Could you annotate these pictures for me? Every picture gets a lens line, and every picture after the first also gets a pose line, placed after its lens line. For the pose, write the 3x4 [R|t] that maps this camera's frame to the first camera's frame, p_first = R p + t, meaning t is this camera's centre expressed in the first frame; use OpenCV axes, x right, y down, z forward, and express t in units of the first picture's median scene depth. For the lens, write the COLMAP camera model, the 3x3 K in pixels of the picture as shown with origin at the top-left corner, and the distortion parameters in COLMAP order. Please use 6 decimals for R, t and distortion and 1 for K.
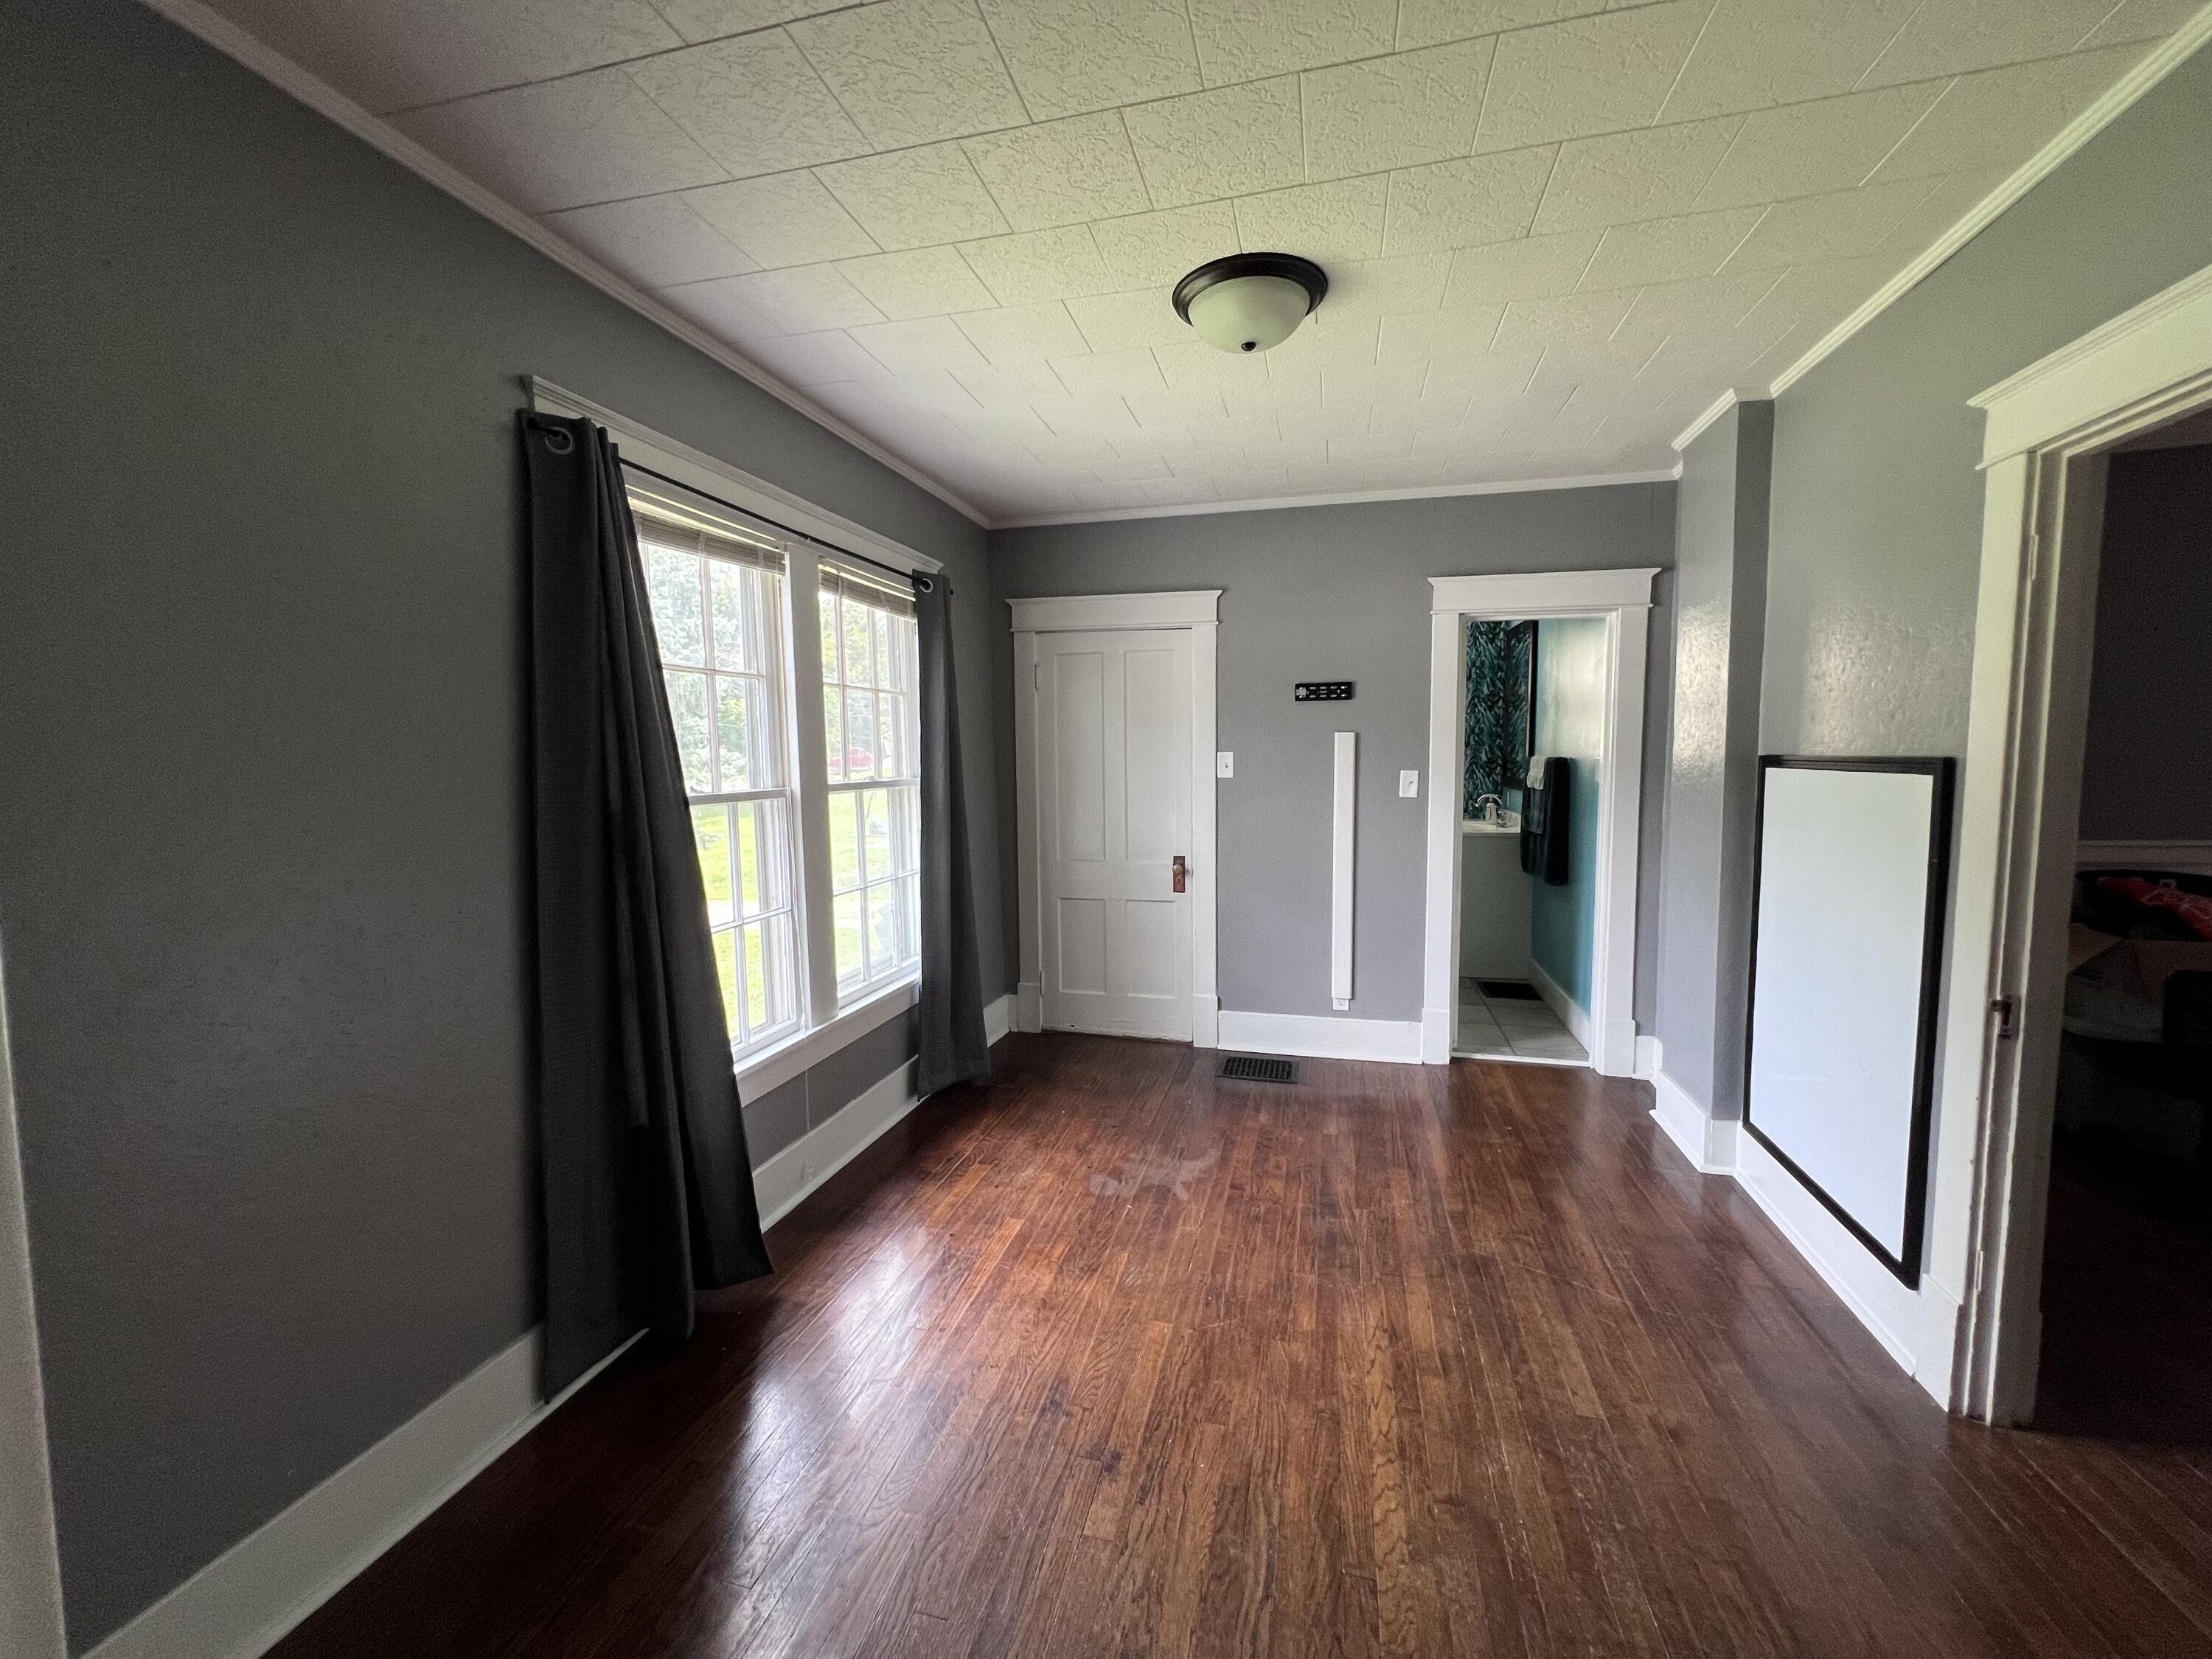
lens RADIAL K [[884.6, 0, 1096.7], [0, 884.6, 831.5], [0, 0, 1]] dist [-0.000862, 0.000634]
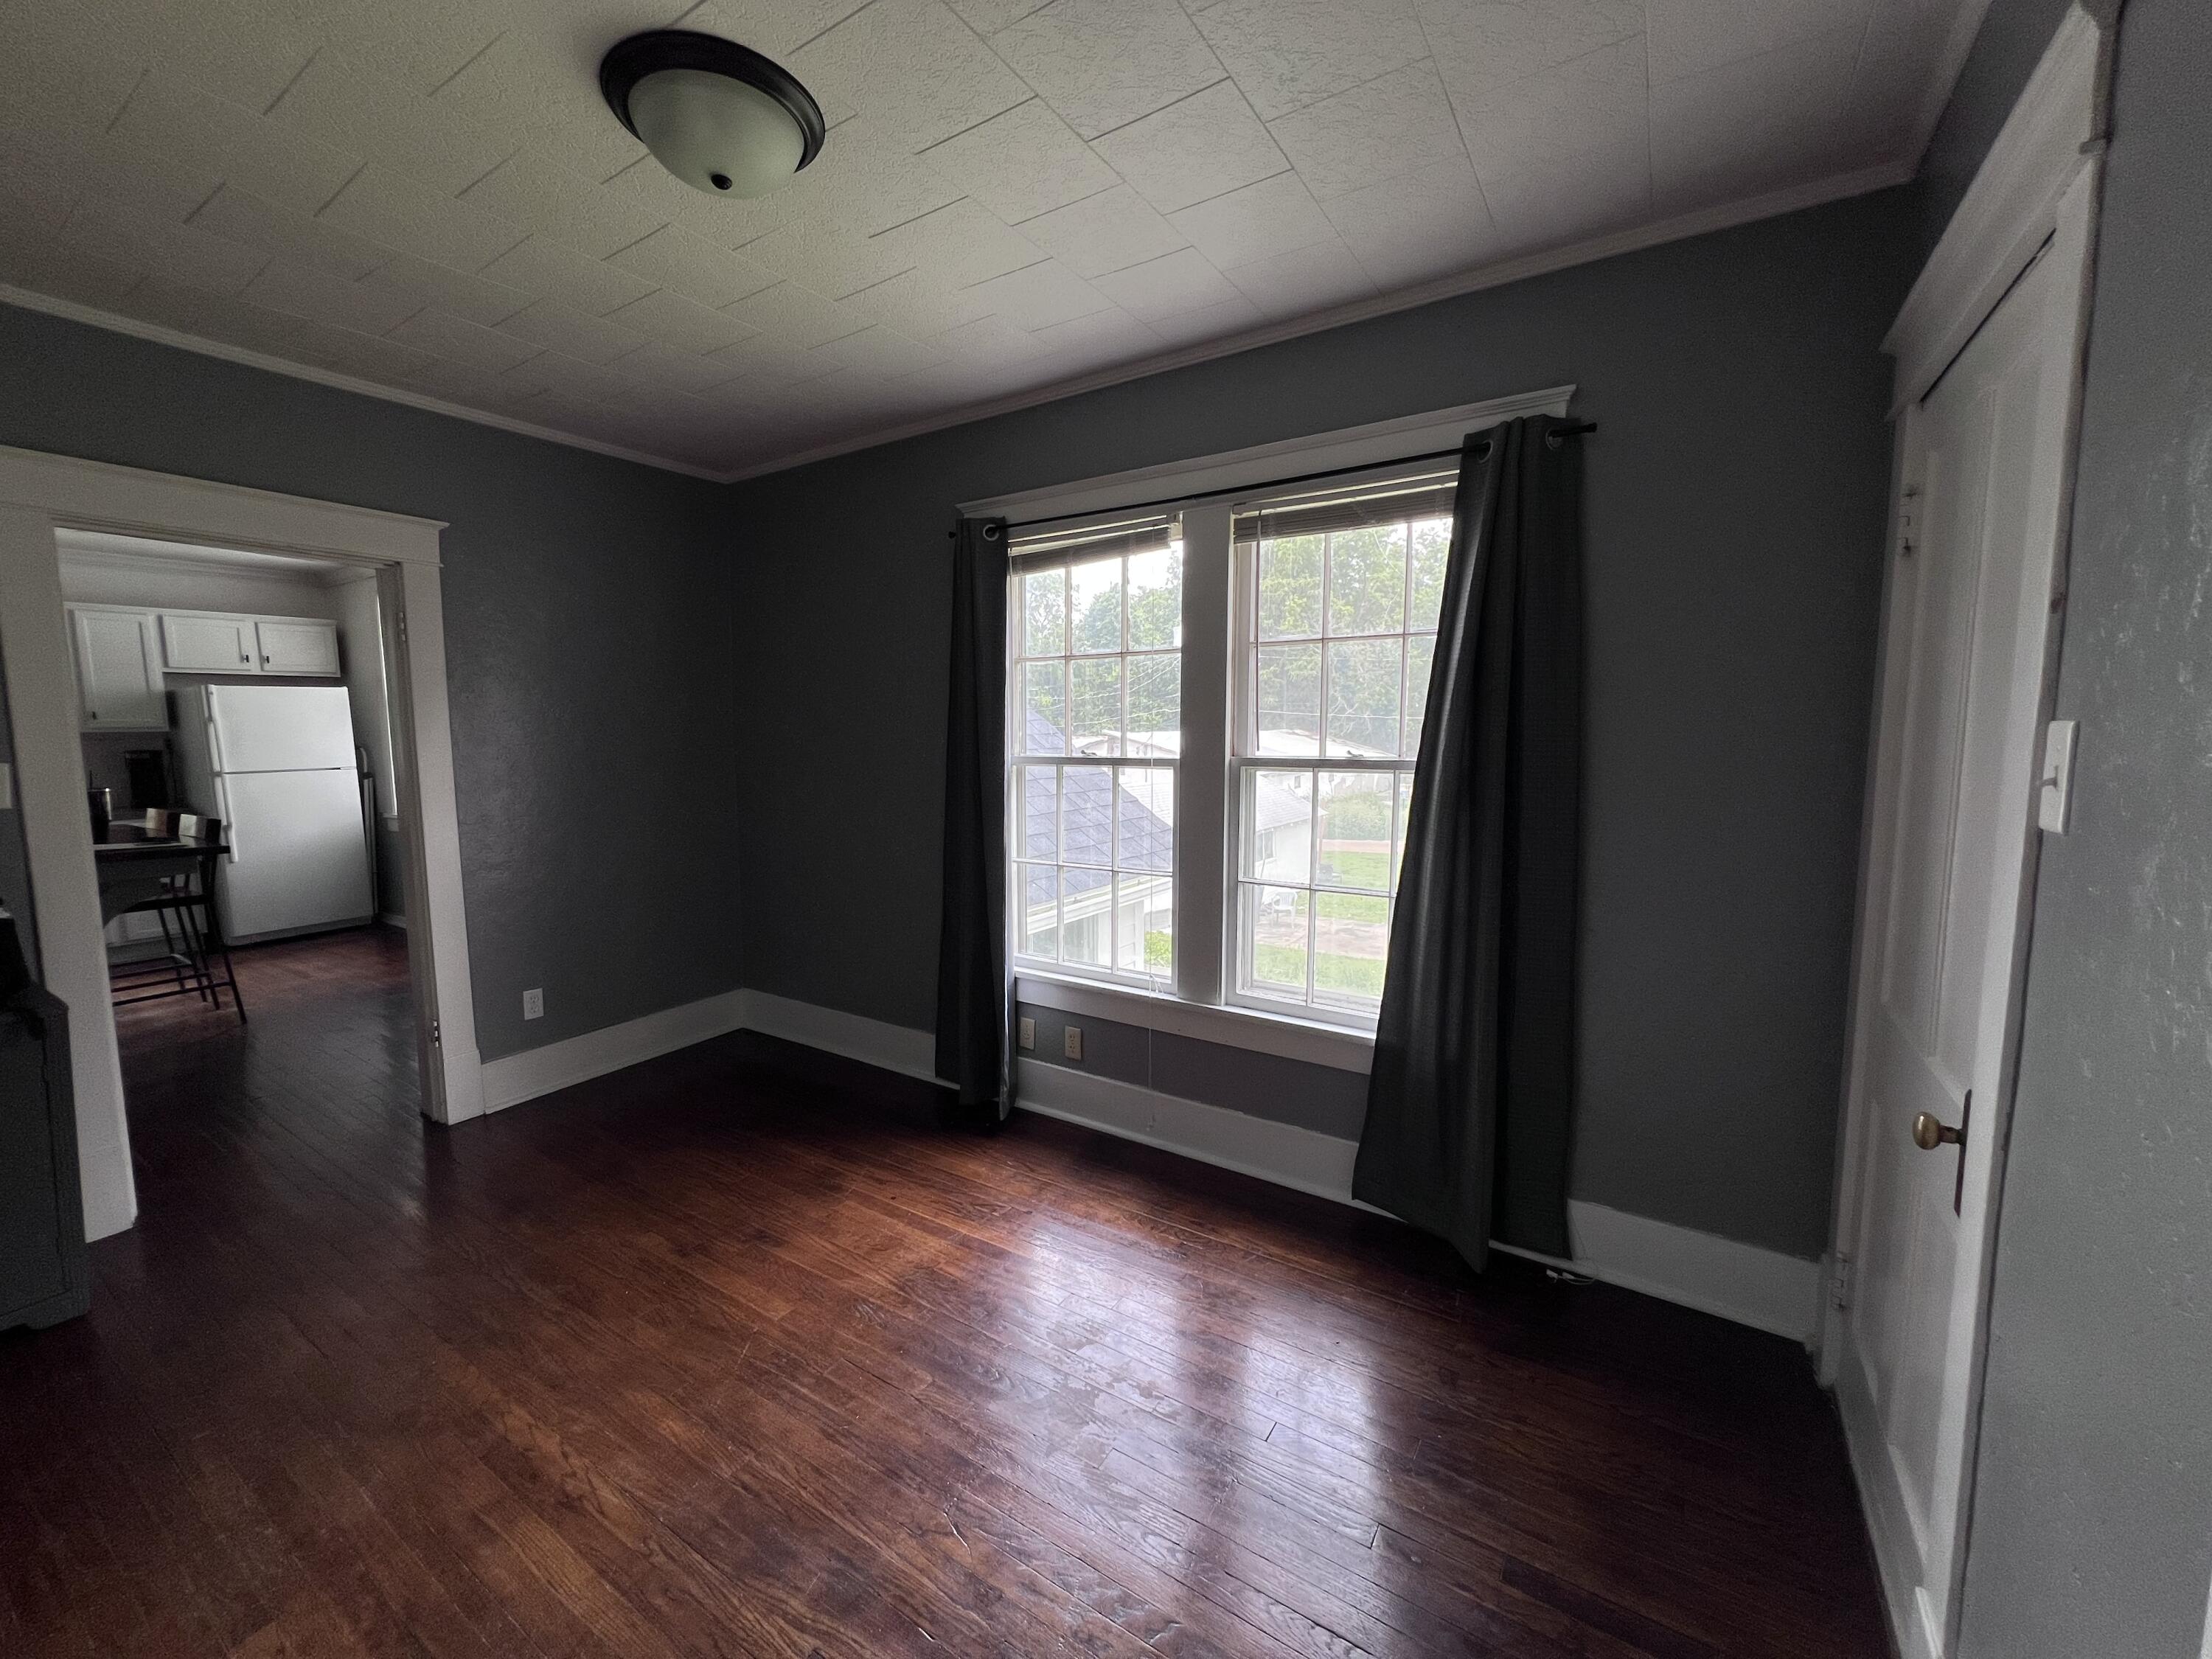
lens RADIAL K [[884.6, 0, 1088.5], [0, 884.6, 820.3], [0, 0, 1]] dist [-0.000862, 0.000634]
pose [[-0.315012, 0.108833, -0.942827, 0.788572], [-0.081431, 0.986641, 0.141097, -0.135616], [0.945588, 0.121222, -0.301942, 1.476454]]
